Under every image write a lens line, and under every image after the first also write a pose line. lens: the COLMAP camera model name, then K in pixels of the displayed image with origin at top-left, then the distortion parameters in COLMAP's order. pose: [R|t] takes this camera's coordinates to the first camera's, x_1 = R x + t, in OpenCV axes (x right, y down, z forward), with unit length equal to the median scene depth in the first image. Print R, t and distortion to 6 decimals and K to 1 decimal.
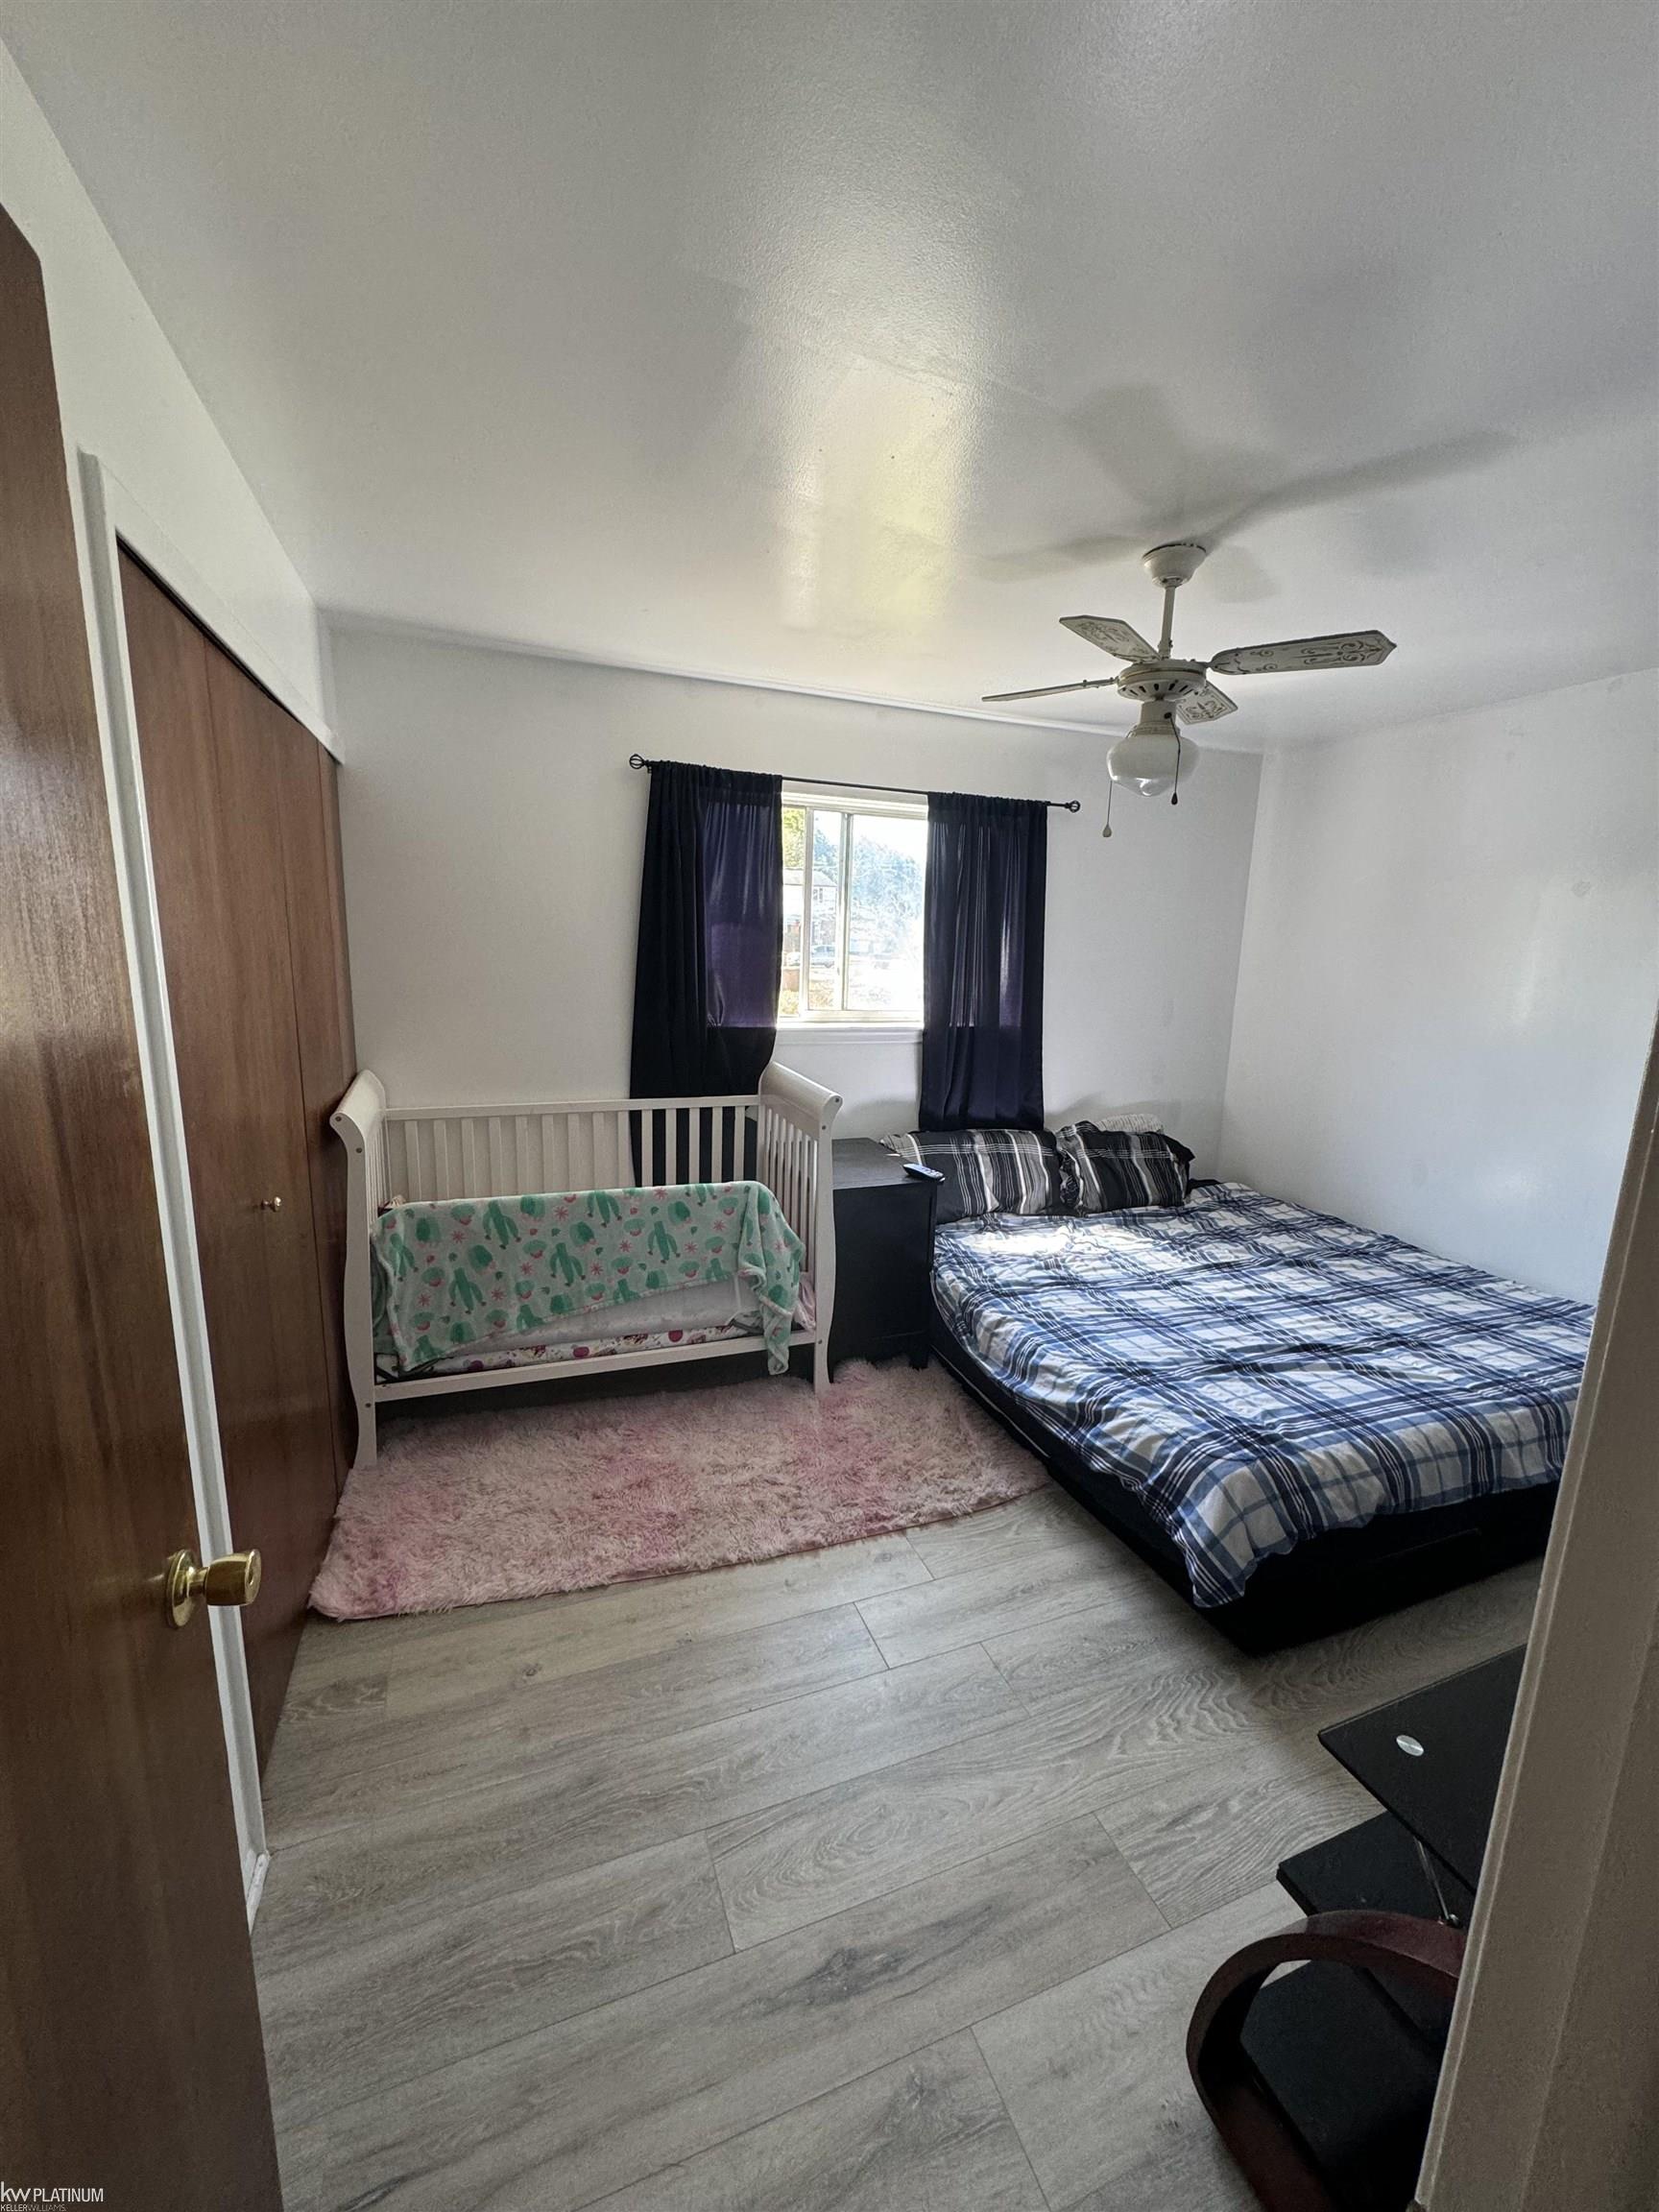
lens RADIAL K [[879.4, 0, 829.5], [0, 879.4, 1106.0], [0, 0, 1]] dist [0.001358, -0.000475]
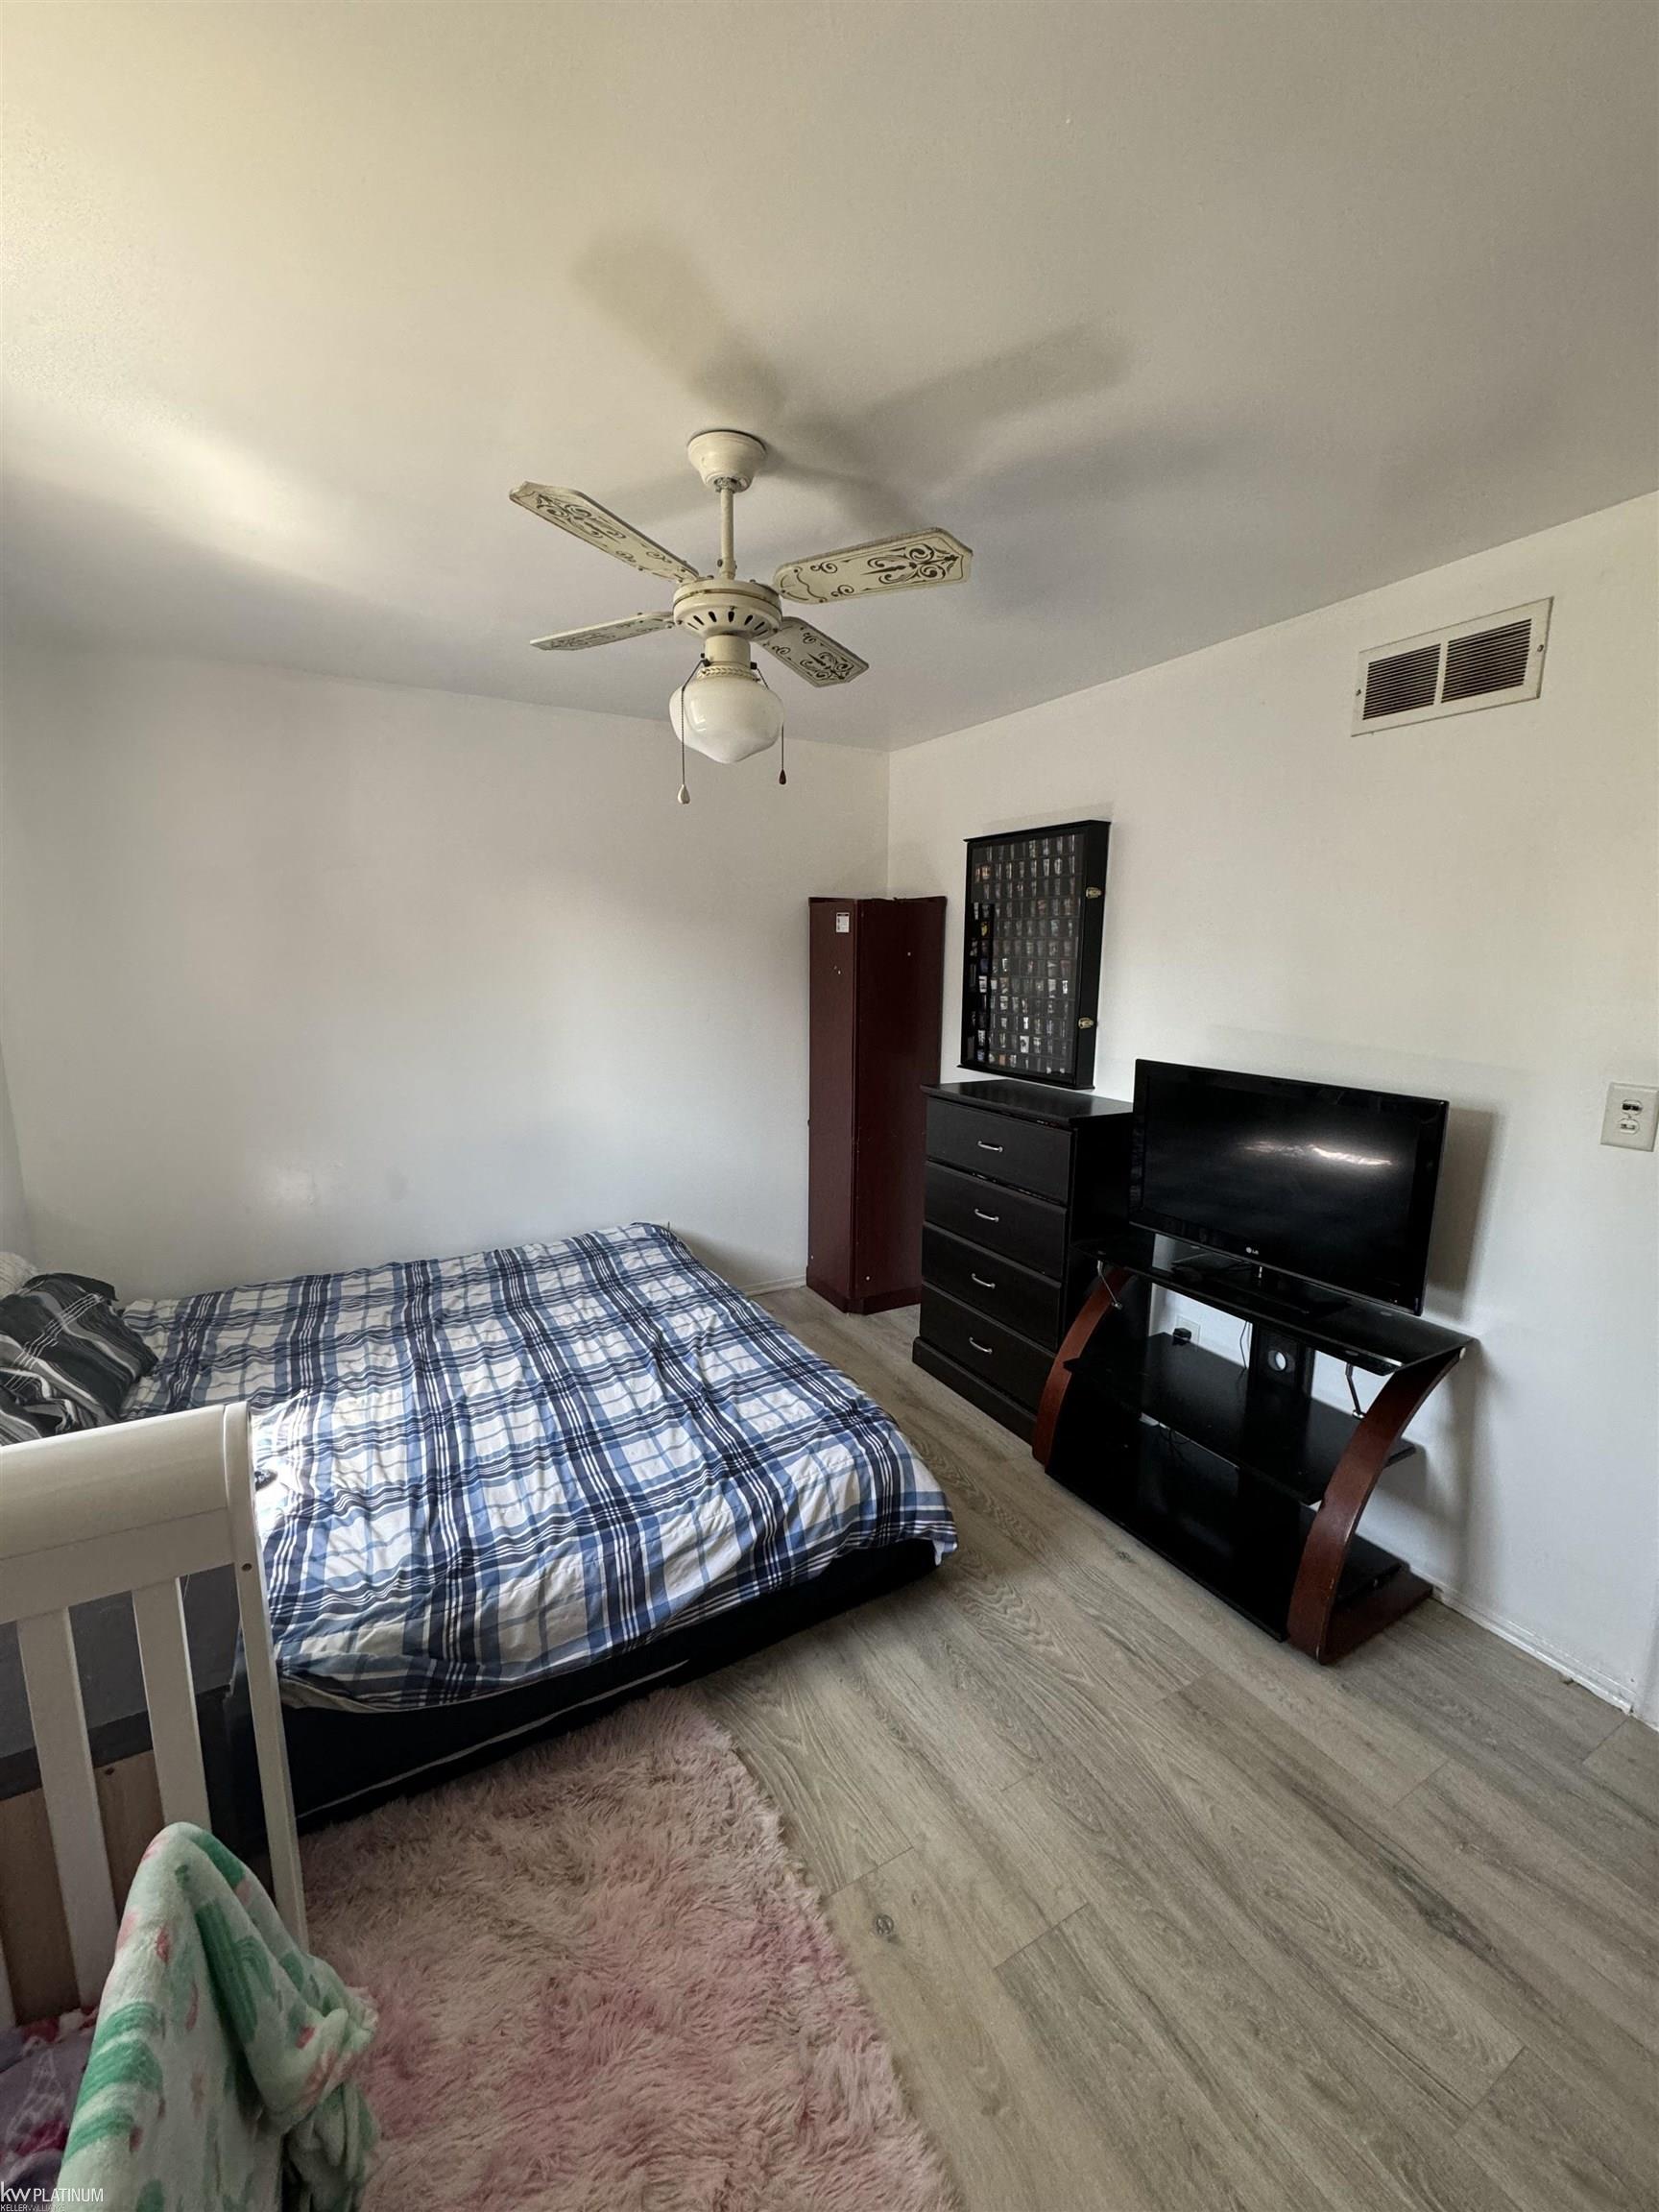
lens RADIAL K [[879.4, 0, 829.5], [0, 879.4, 1106.0], [0, 0, 1]] dist [0.001358, -0.000475]
pose [[-0.150304, -0.199211, 0.968361, -0.362566], [0.175951, 0.958461, 0.224484, -0.173132], [-0.972857, 0.204125, -0.109009, 0.835035]]
